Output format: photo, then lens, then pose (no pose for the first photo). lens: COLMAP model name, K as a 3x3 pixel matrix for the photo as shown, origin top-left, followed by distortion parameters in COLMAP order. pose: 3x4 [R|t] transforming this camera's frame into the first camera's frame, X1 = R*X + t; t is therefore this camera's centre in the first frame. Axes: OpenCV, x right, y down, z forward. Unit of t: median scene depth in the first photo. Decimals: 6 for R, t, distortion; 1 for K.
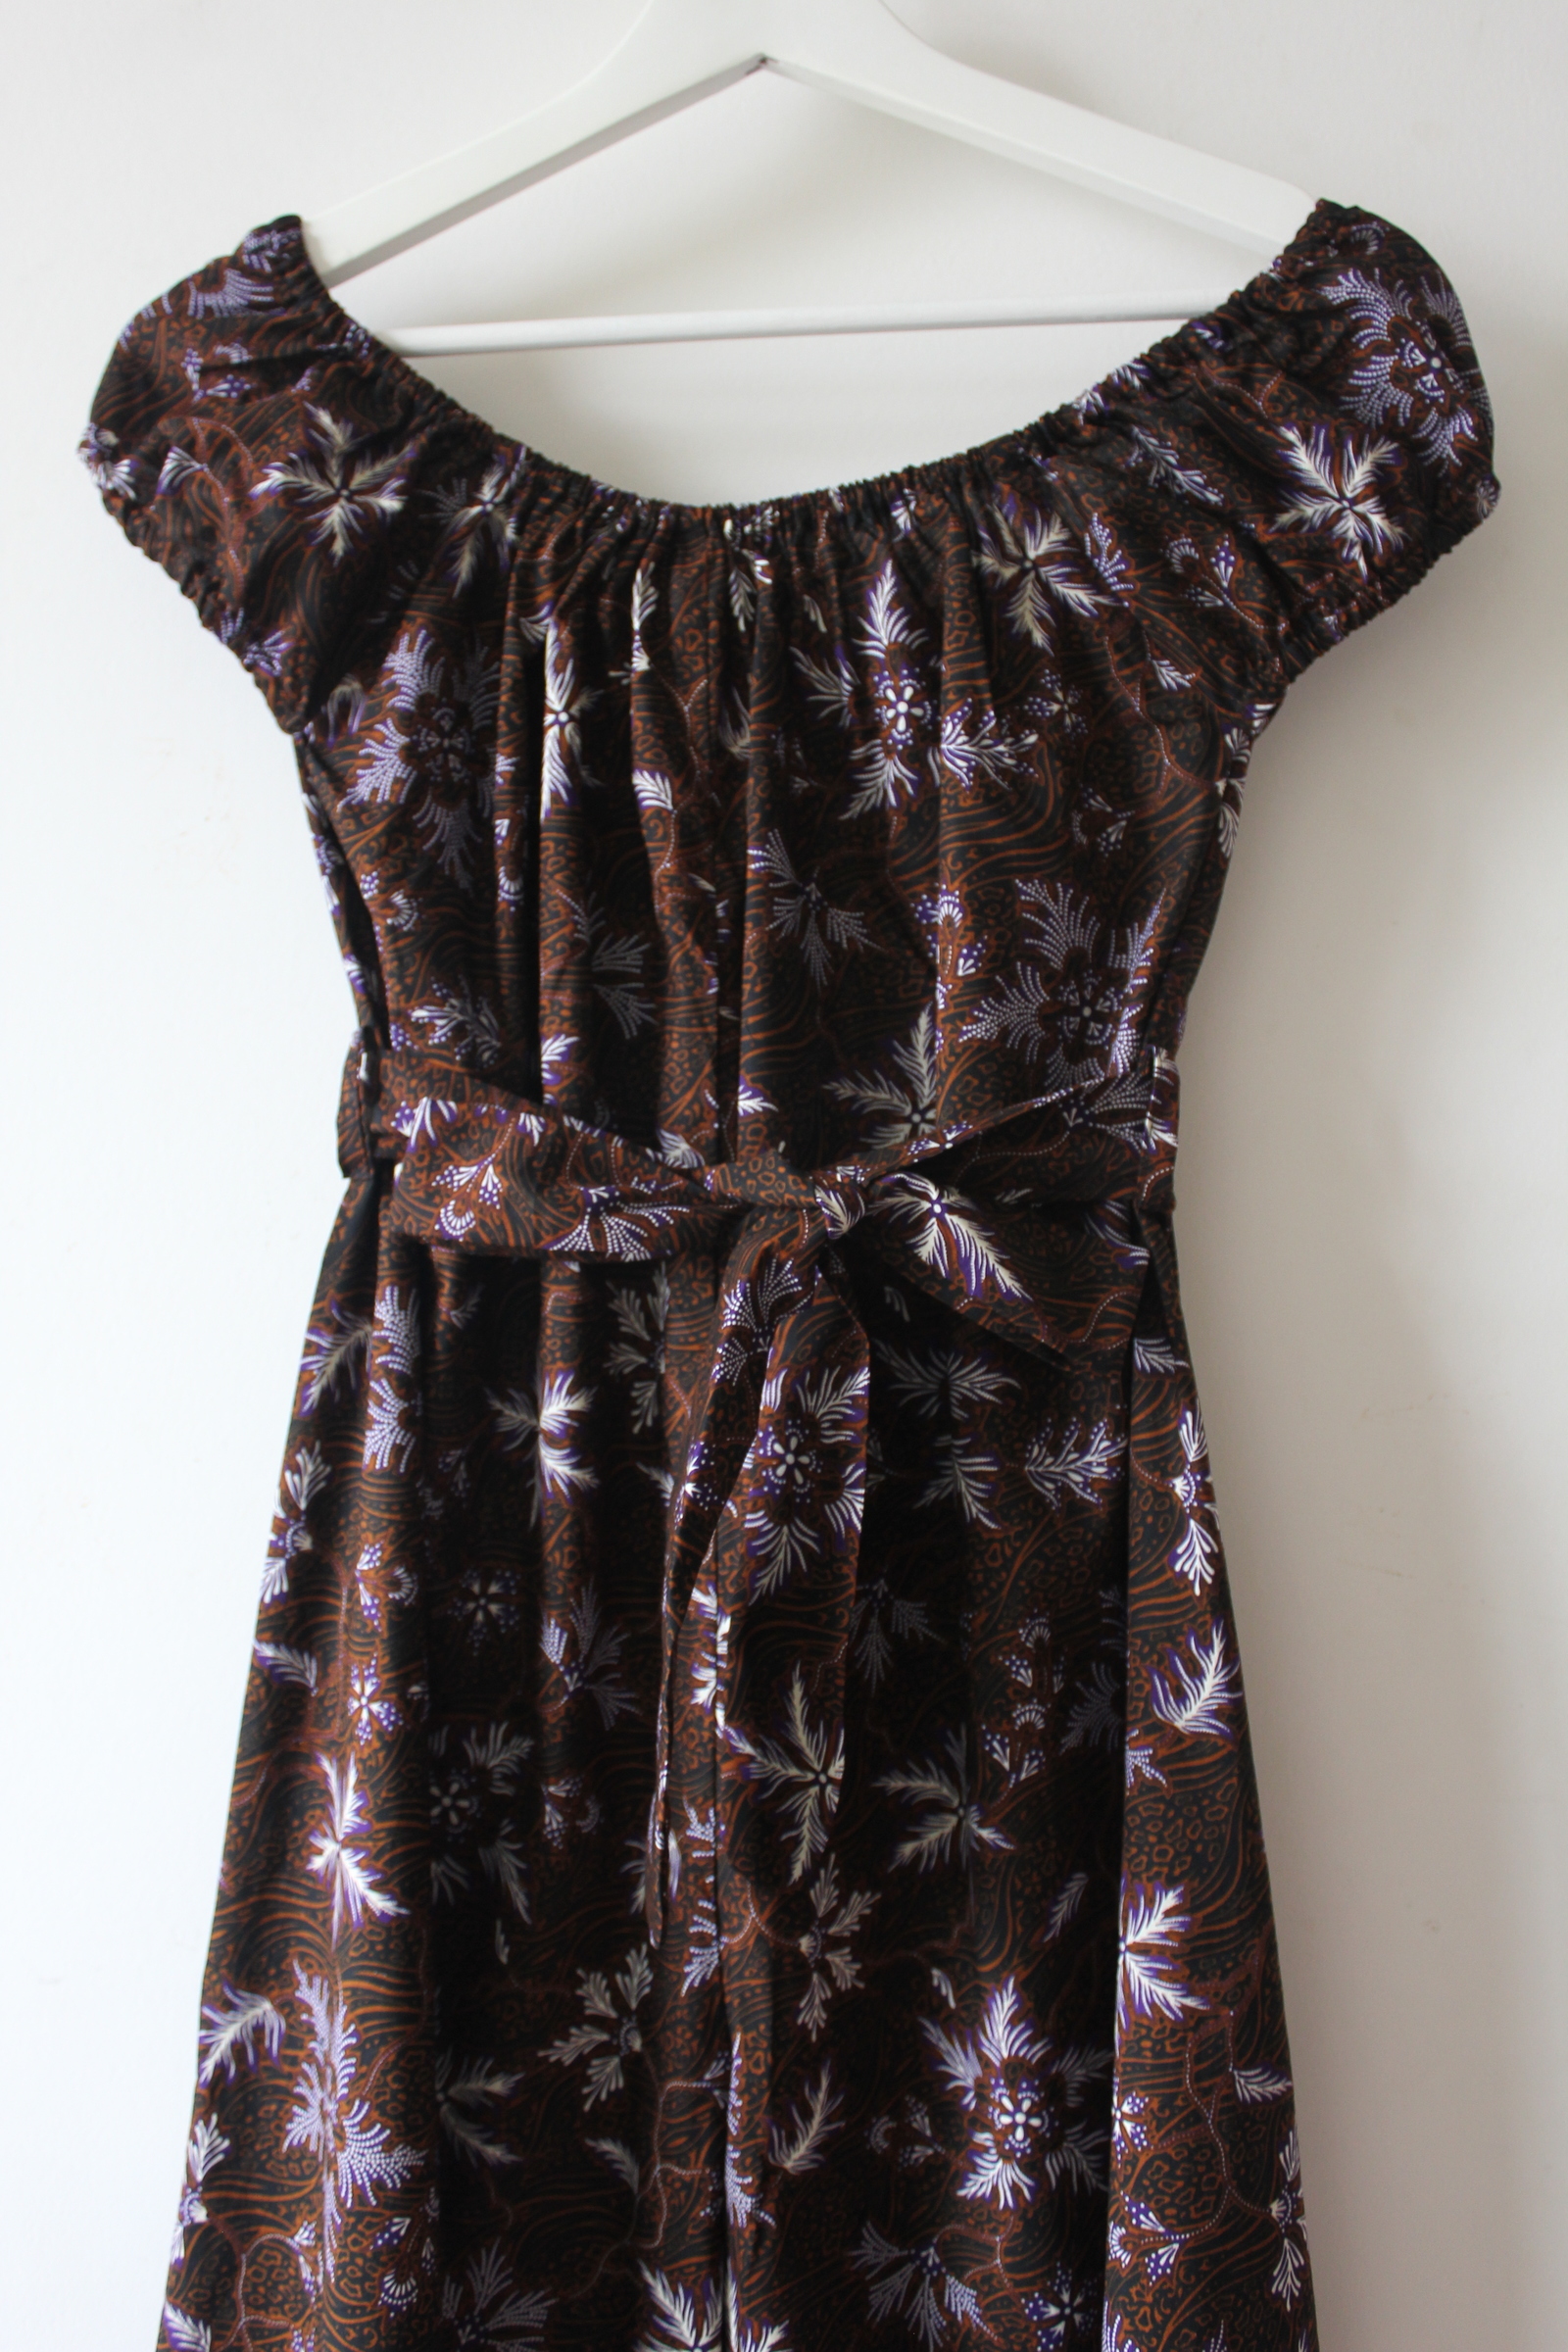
lens RADIAL K [[2246.7, 0, 768.1], [0, 2246.7, 1160.1], [0, 0, 1]] dist [-0.044617, 0.000000]
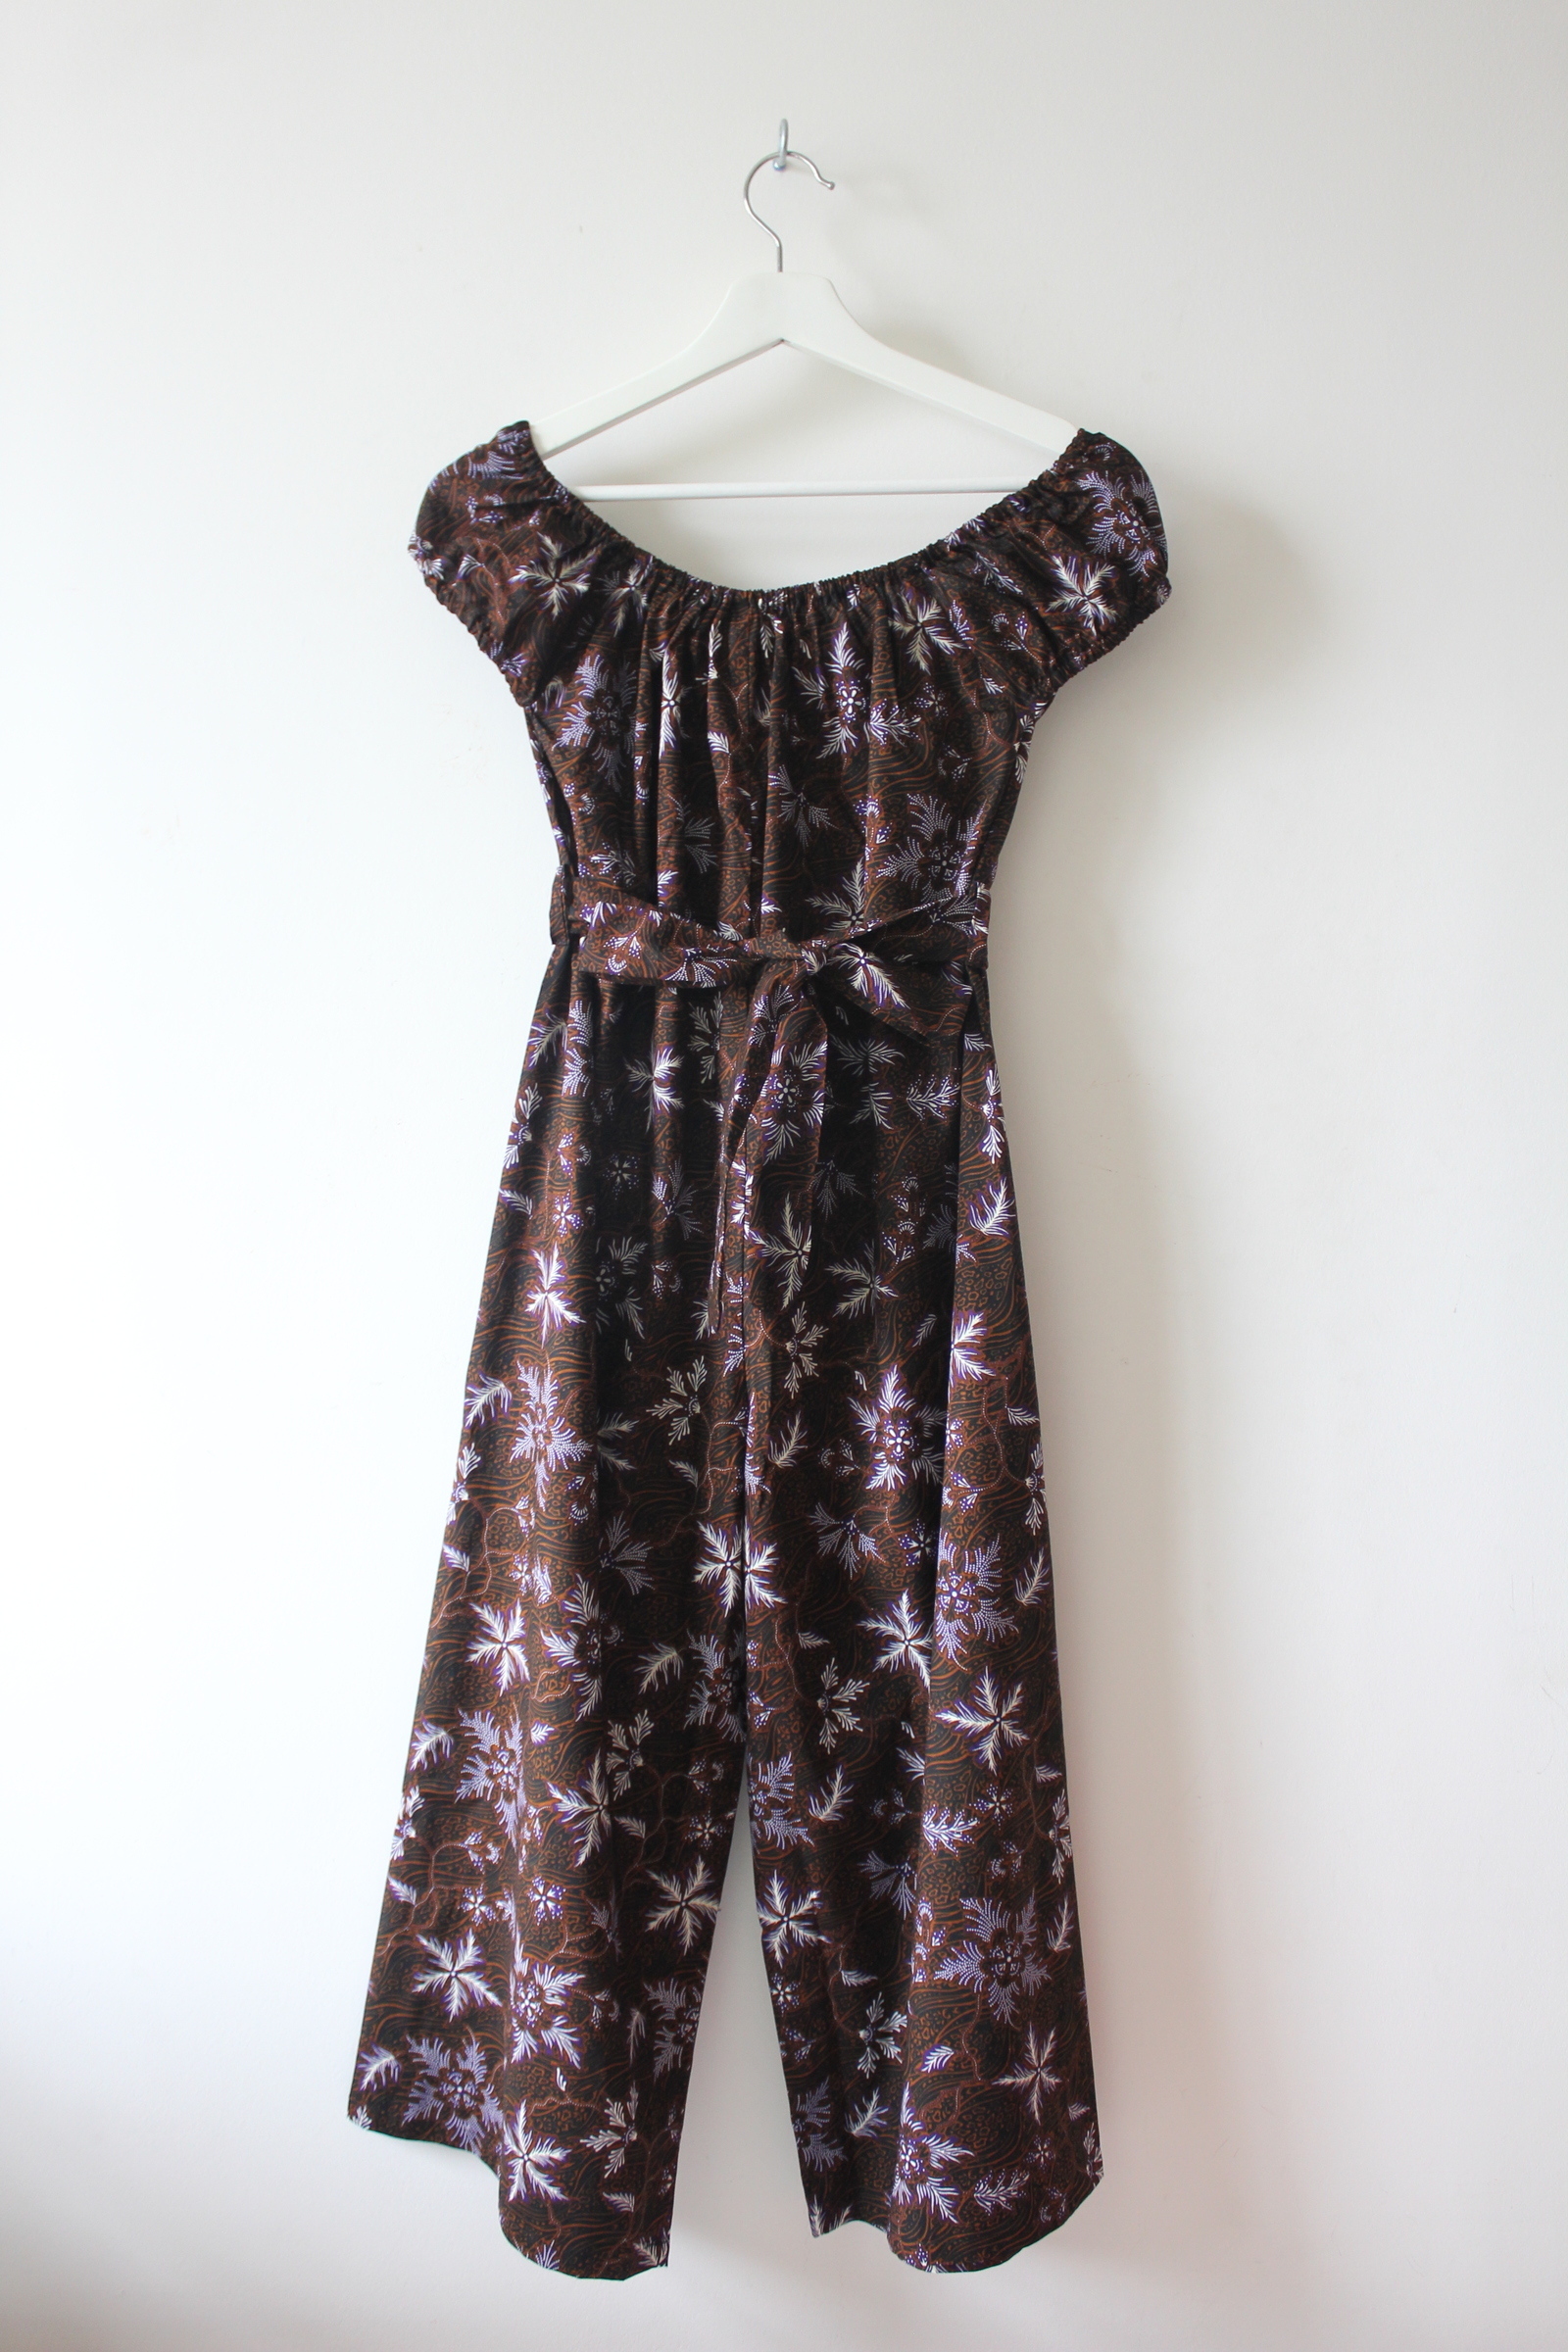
lens RADIAL K [[2246.7, 0, 766.6], [0, 2246.7, 1119.5], [0, 0, 1]] dist [-0.044617, 0.000000]
pose [[0.999700, 0.015773, 0.018747, -0.041279], [-0.016517, 0.999054, 0.040216, 0.077005], [-0.018095, -0.040513, 0.999015, -0.911511]]
